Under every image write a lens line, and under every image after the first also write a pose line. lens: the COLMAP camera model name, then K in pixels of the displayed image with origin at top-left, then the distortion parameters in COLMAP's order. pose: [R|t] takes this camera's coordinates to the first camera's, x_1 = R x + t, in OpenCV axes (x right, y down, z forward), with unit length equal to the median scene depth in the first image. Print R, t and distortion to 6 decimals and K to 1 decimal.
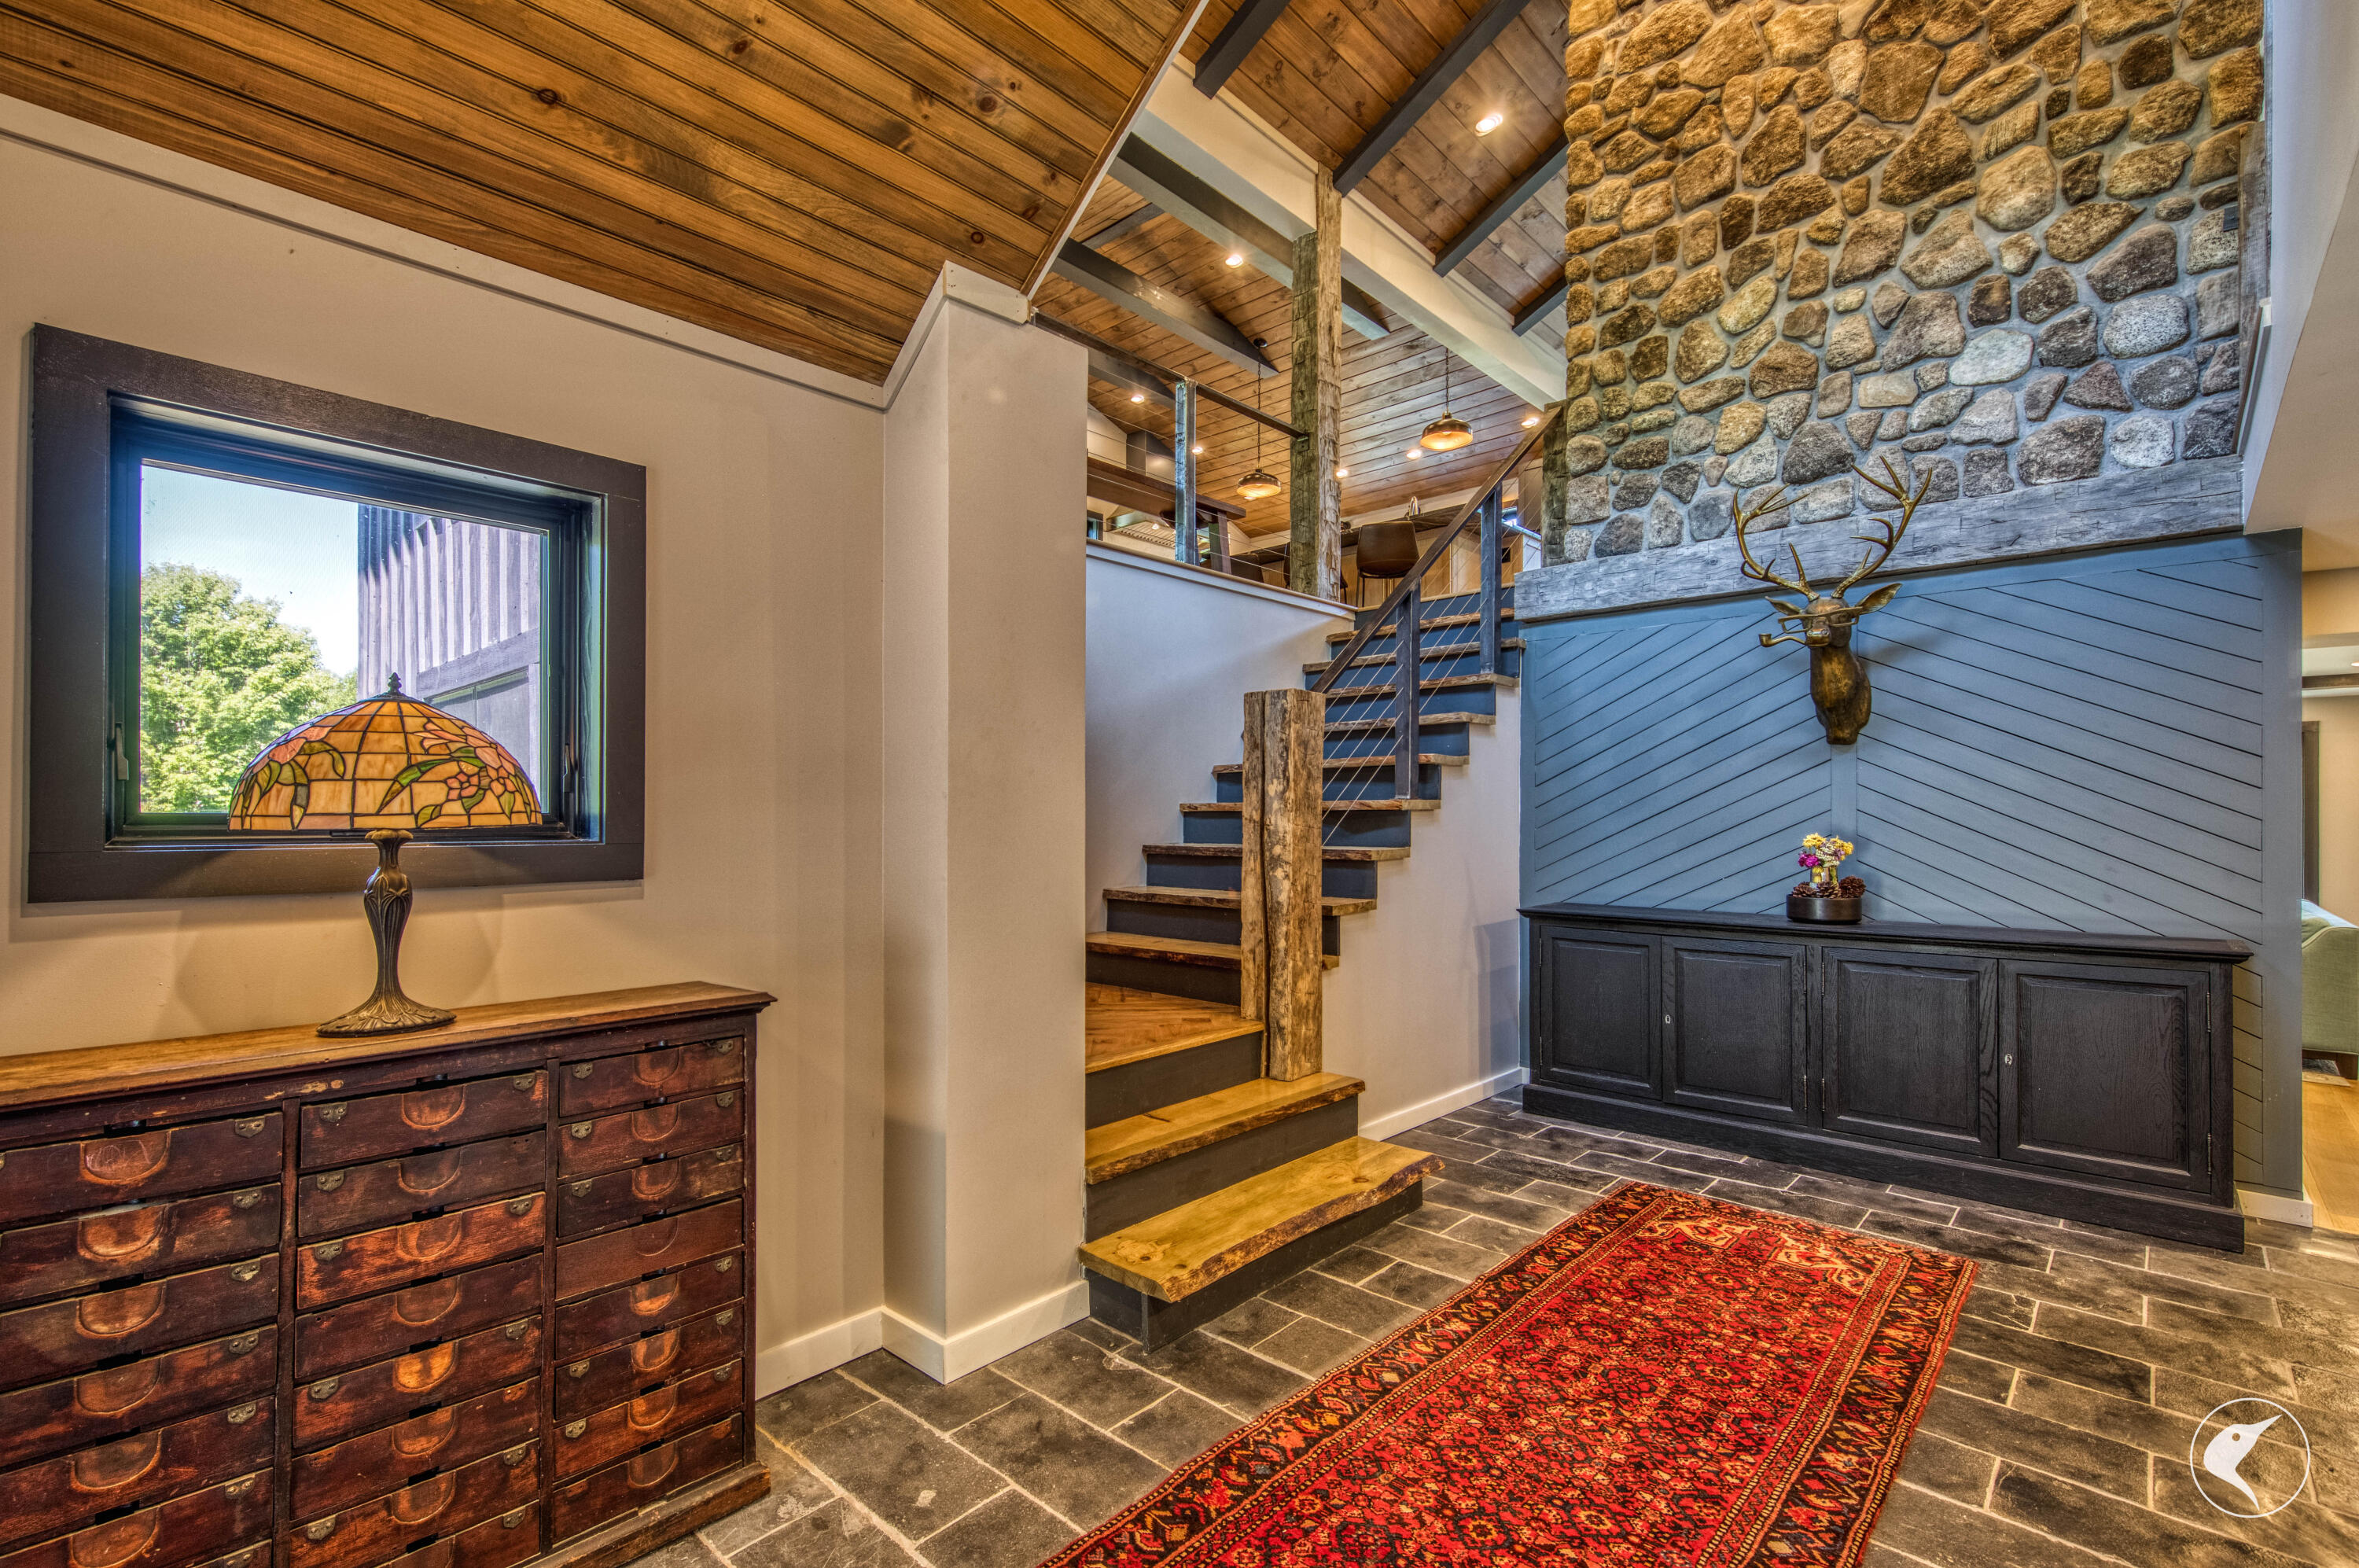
lens RADIAL K [[1047.8, 0, 1182.9], [0, 1047.8, 813.3], [0, 0, 1]] dist [0.000221, 0.000024]
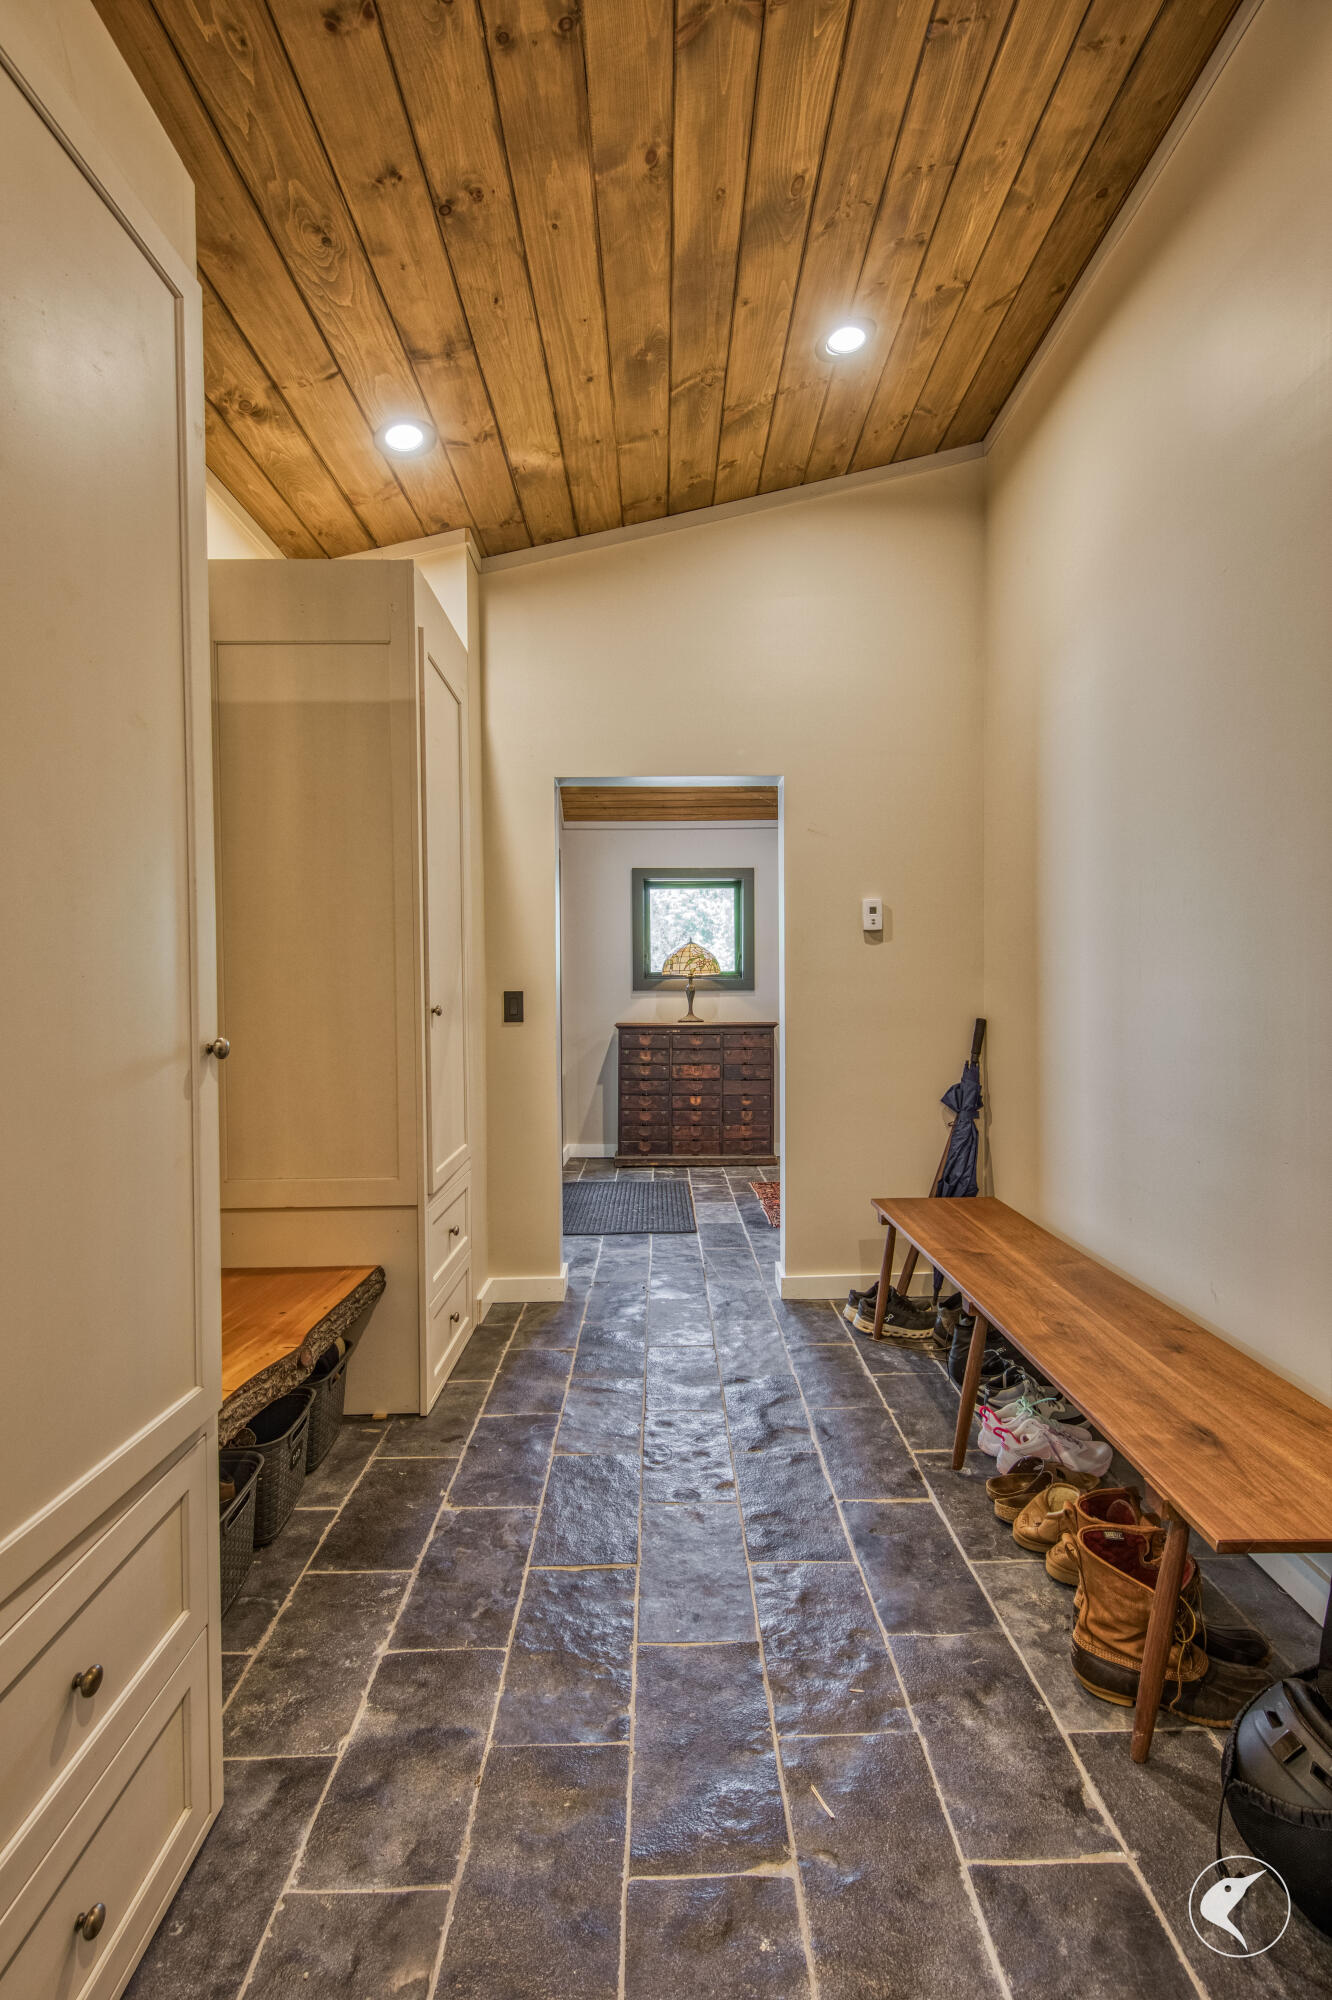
lens RADIAL K [[921.1, 0, 666.0], [0, 921.1, 1000.0], [0, 0, 1]] dist [0.025097, -0.011910]
pose [[0.687168, 0.007378, -0.726461, 1.901143], [0.012589, 0.999677, 0.022060, 0.035315], [0.726389, -0.024304, 0.686853, -1.642667]]
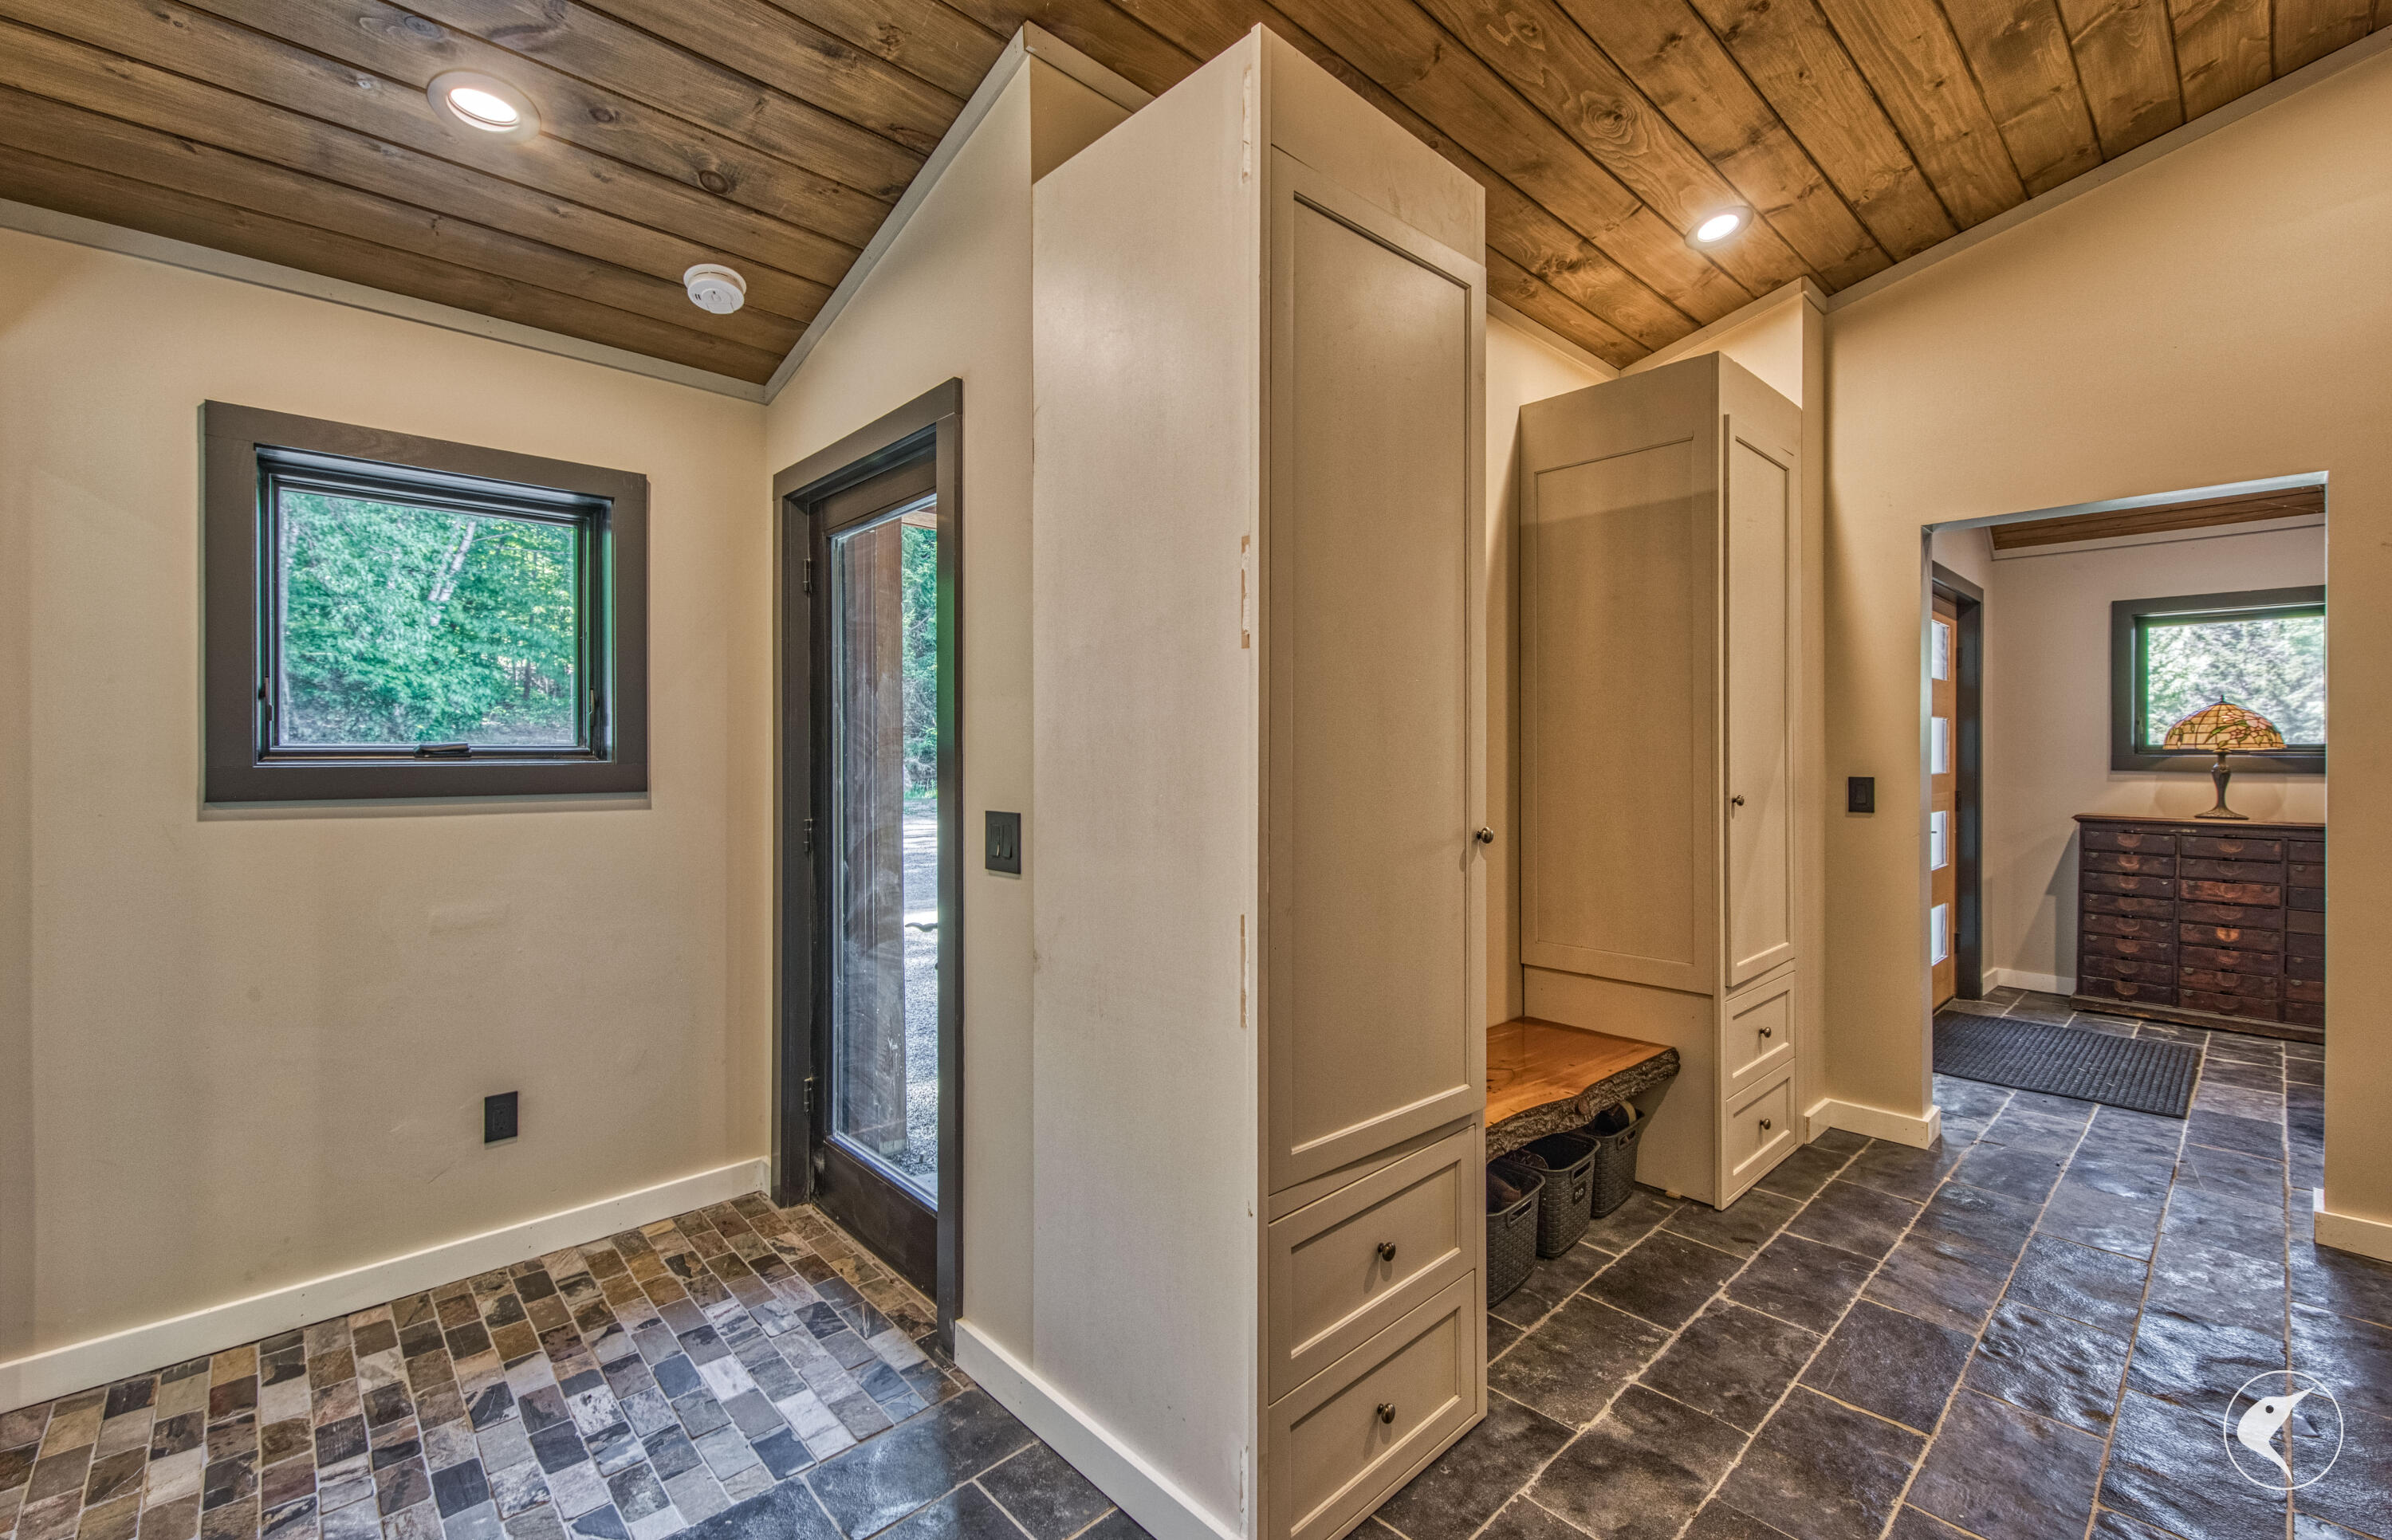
lens RADIAL K [[1003.5, 0, 1219.1], [0, 1003.5, 750.0], [0, 0, 1]] dist [-0.000613, -0.000119]
pose [[-0.056867, 0.001823, -0.998380, 2.190405], [0.007427, 0.999971, 0.001403, -0.007053], [0.998354, -0.007335, -0.056879, -1.615339]]
